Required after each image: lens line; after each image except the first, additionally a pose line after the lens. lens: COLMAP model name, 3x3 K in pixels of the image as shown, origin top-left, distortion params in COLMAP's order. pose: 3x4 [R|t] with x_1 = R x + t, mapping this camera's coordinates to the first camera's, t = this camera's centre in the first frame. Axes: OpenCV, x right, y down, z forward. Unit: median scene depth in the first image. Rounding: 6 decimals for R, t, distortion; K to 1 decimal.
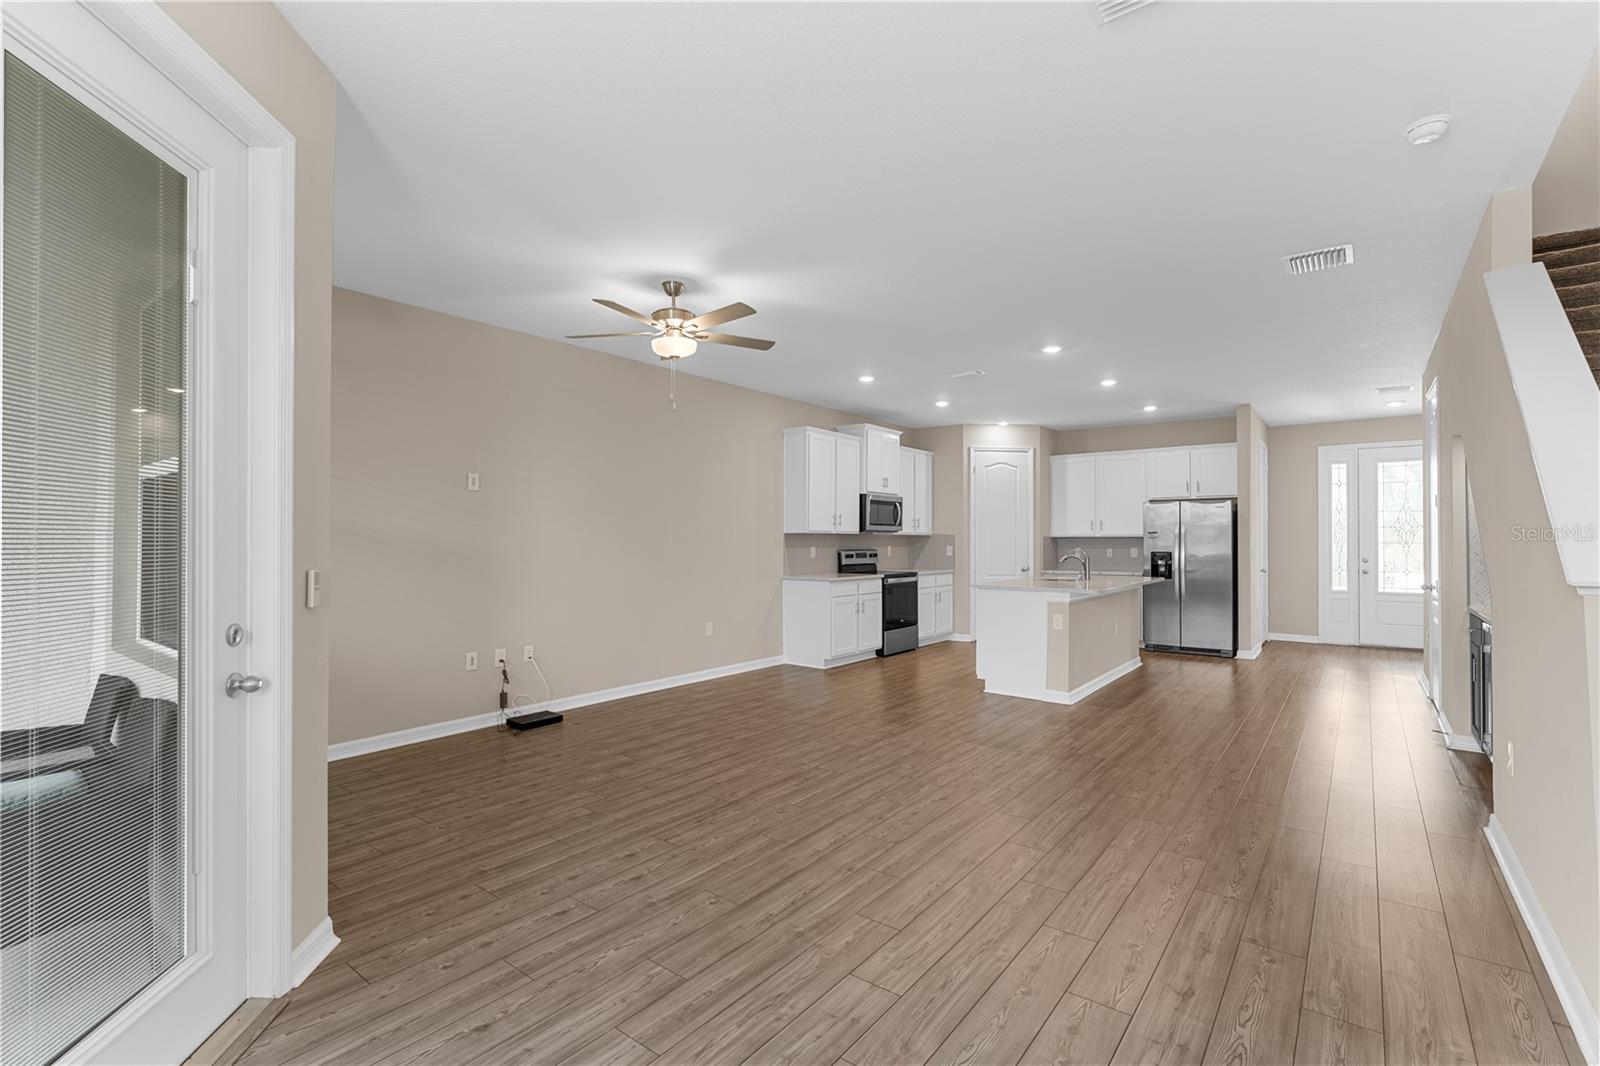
lens RADIAL K [[726.9, 0, 800.0], [0, 726.9, 533.0], [0, 0, 1]] dist [0.005292, 0.000187]
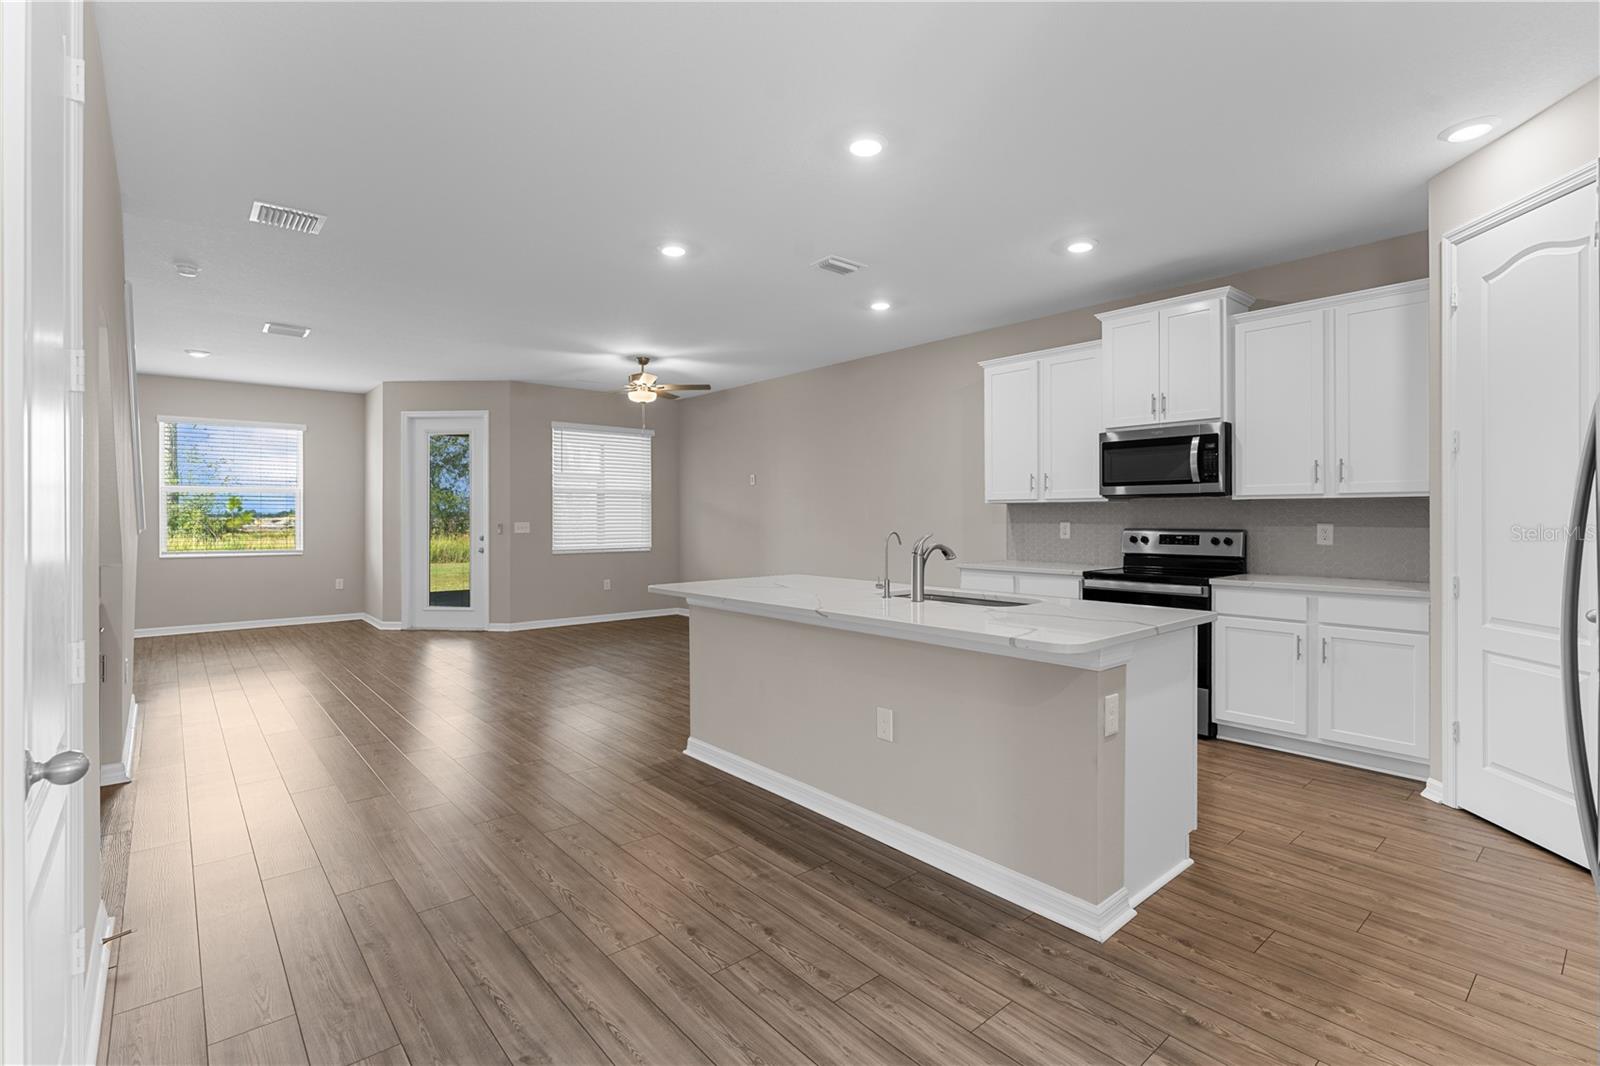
lens RADIAL K [[740.4, 0, 802.3], [0, 740.4, 516.6], [0, 0, 1]] dist [0.000175, -0.000315]
pose [[-0.200489, -0.000418, -0.979696, 0.778108], [0.011605, 0.999929, -0.002801, 0.013202], [0.979627, -0.011931, -0.200470, 0.942467]]
